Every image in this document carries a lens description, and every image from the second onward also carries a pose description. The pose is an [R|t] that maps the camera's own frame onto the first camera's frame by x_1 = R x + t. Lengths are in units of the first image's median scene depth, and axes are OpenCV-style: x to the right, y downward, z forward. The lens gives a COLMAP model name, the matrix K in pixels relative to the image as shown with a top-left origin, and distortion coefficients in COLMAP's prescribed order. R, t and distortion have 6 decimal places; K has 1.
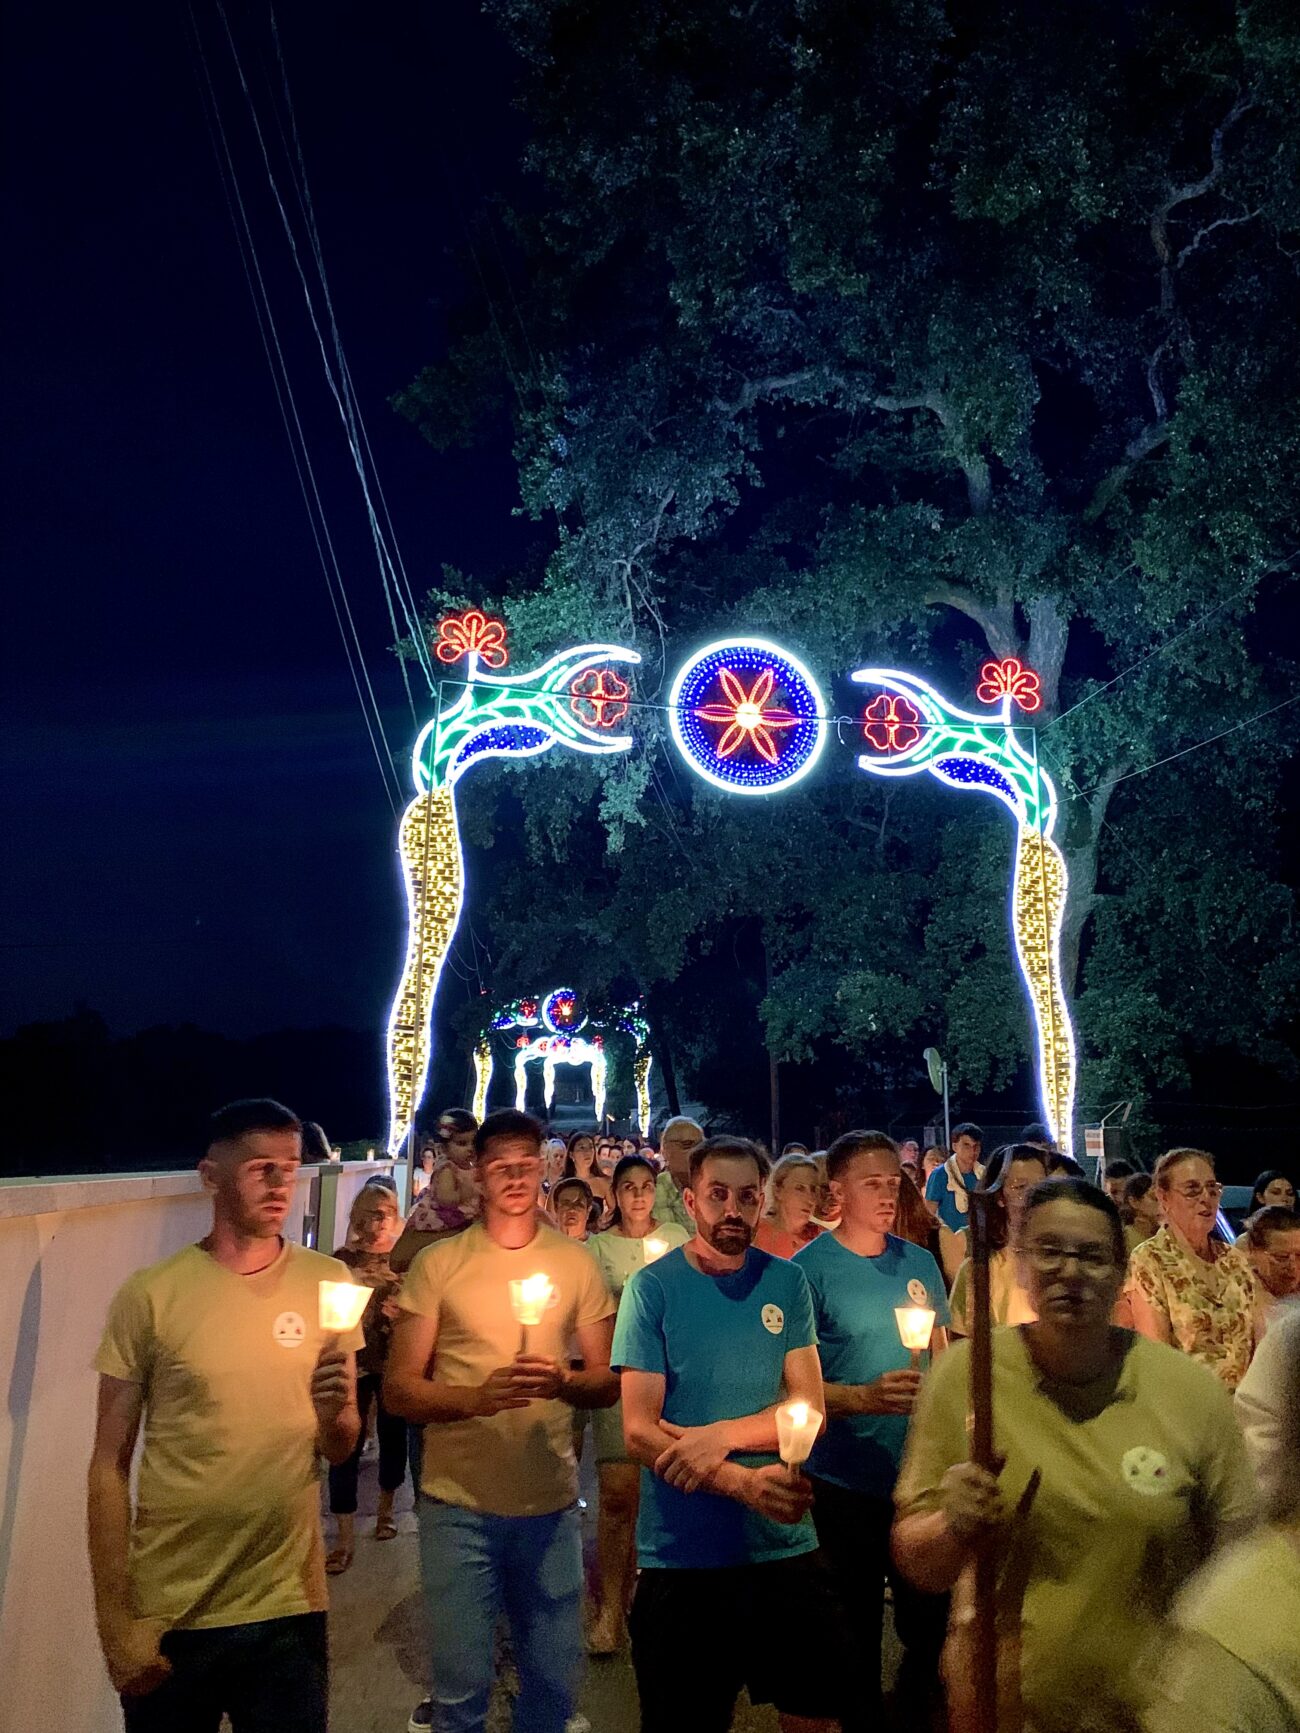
lens RADIAL K [[1274.5, 0, 650.7], [0, 1274.5, 862.5], [0, 0, 1]] dist [0.104582, -0.211677]
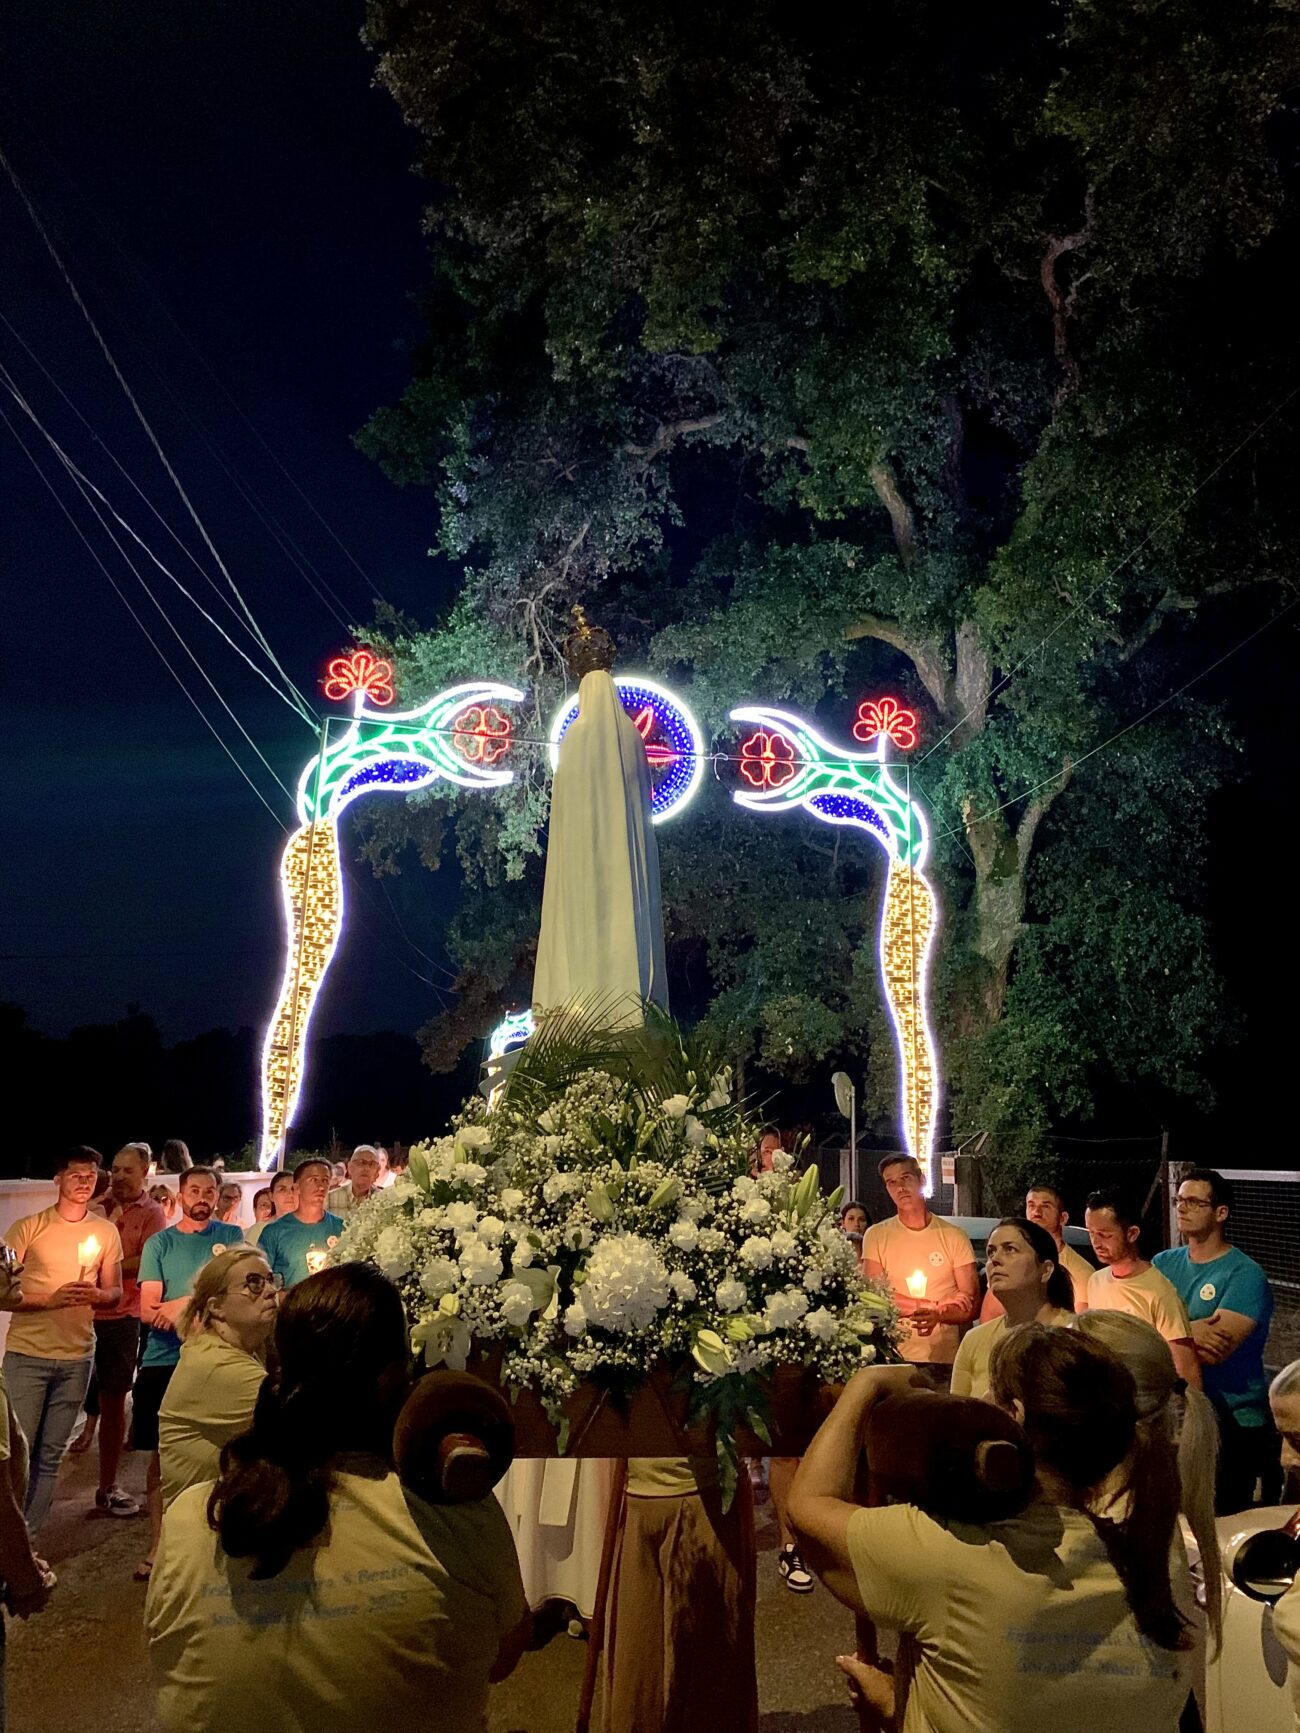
lens RADIAL K [[1274.5, 0, 650.7], [0, 1274.5, 862.5], [0, 0, 1]] dist [0.104582, -0.211677]
pose [[0.998815, 0.010803, -0.047464, 0.144296], [-0.011242, 0.999897, -0.008978, -0.015340], [0.047362, 0.009501, 0.998833, -0.037716]]
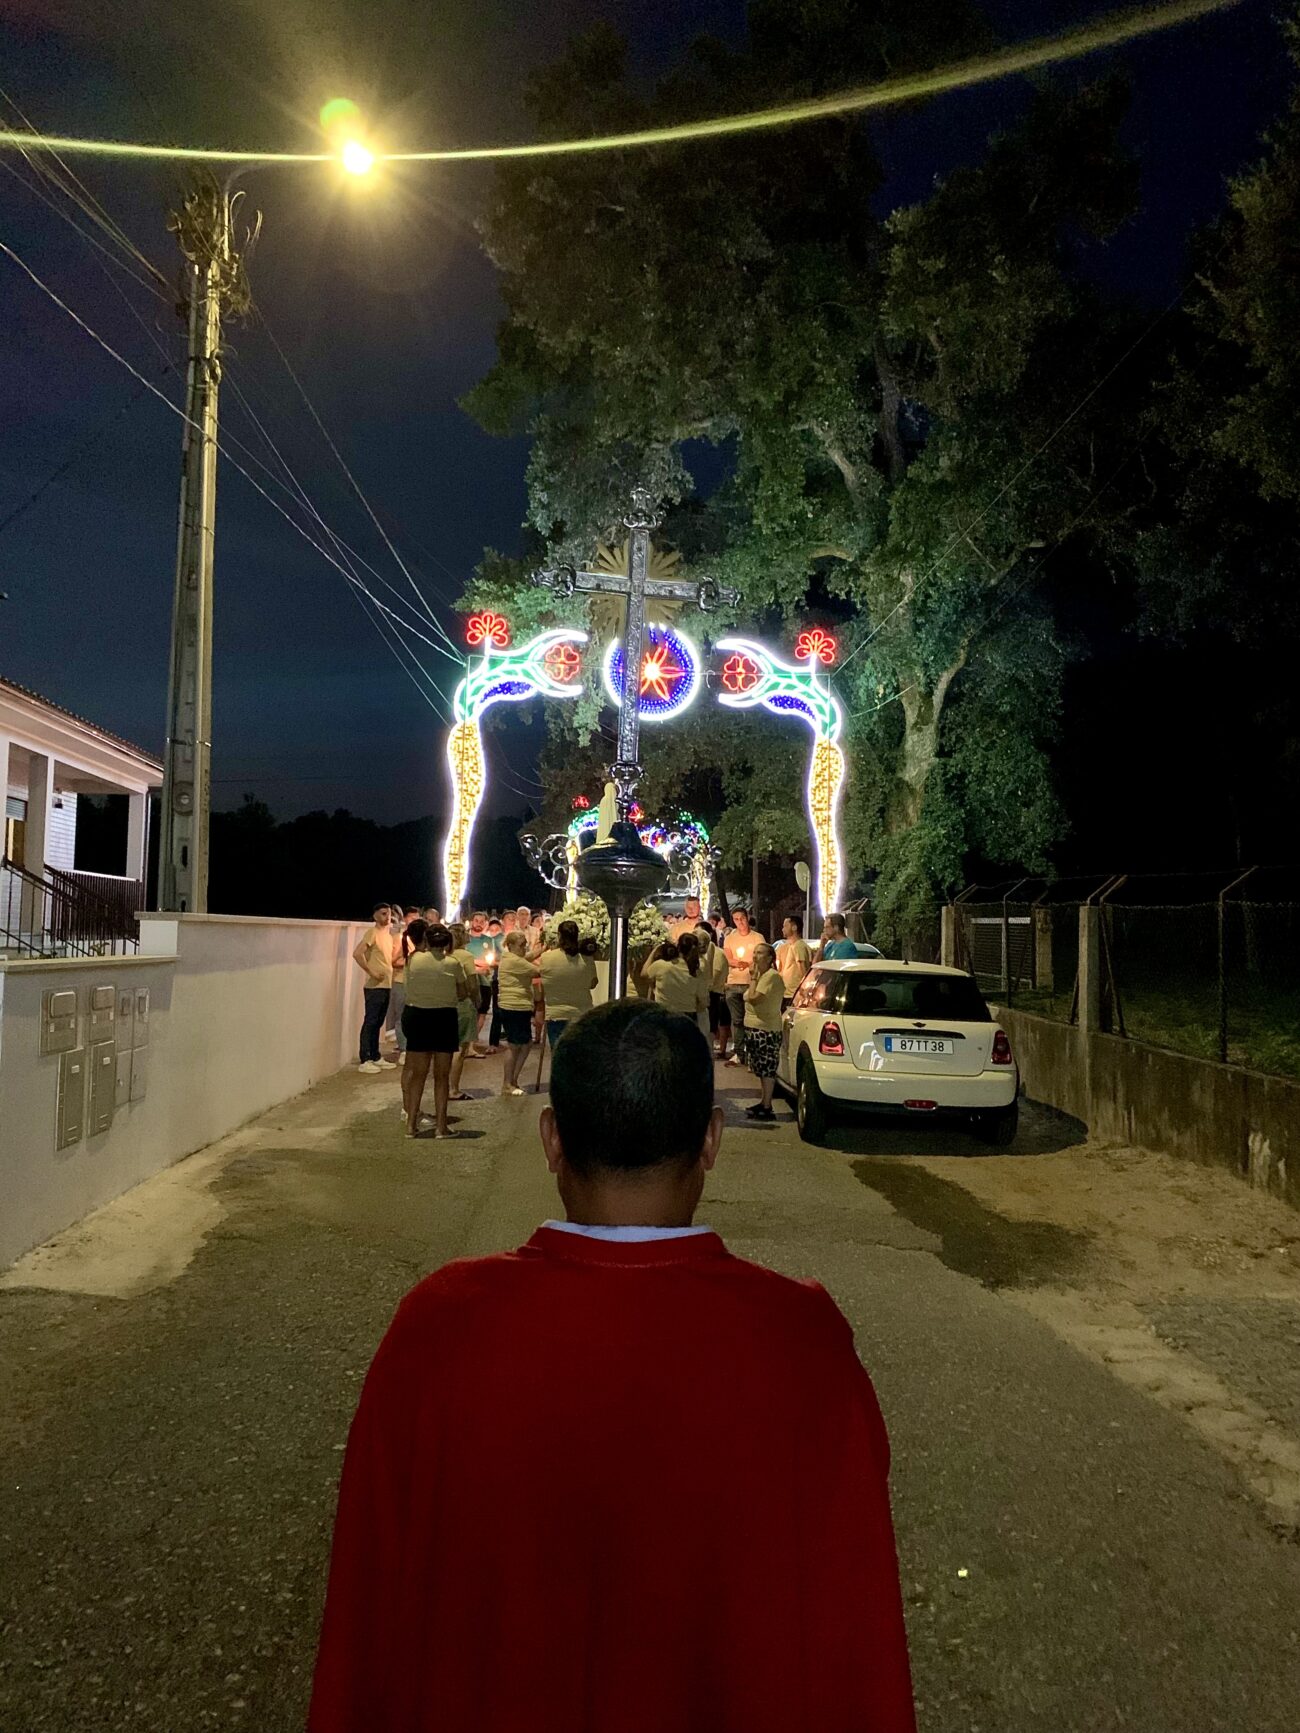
lens RADIAL K [[1243.4, 0, 658.3], [0, 1243.4, 859.6], [0, 0, 1]] dist [0.064063, 0.347782]
pose [[0.995663, 0.009340, -0.092563, 0.235597], [0.005797, 0.986786, 0.161927, -0.133762], [0.092852, -0.161762, 0.982452, -0.643116]]
